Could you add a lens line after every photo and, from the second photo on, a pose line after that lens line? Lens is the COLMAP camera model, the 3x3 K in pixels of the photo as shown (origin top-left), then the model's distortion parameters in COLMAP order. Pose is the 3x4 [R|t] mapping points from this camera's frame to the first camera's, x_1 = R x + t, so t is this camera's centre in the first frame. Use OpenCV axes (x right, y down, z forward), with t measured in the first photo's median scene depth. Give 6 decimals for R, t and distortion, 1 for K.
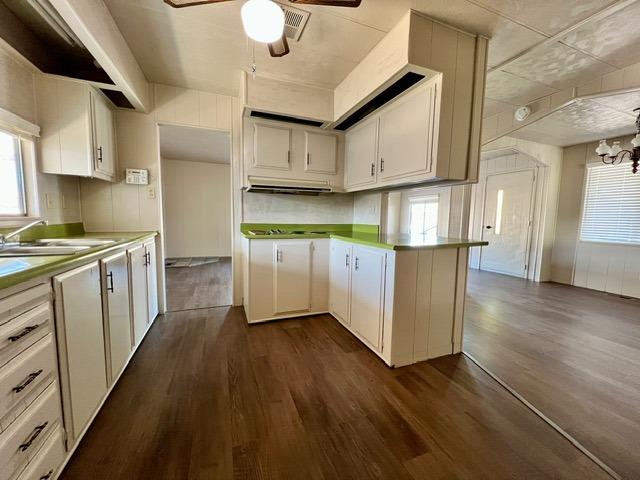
lens RADIAL K [[252.9, 0, 321.7], [0, 252.9, 239.2], [0, 0, 1]] dist [0.001100, 0.000371]
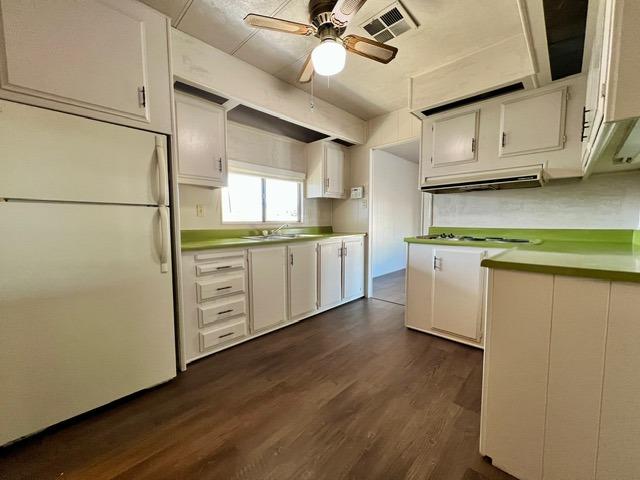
lens RADIAL K [[257.3, 0, 323.6], [0, 257.3, 239.7], [0, 0, 1]] dist [-0.000465, -0.000163]
pose [[0.419671, 0.046156, -0.906502, 0.482658], [-0.067203, 0.997545, 0.019679, -0.007256], [0.905185, 0.052661, 0.421743, 0.259637]]
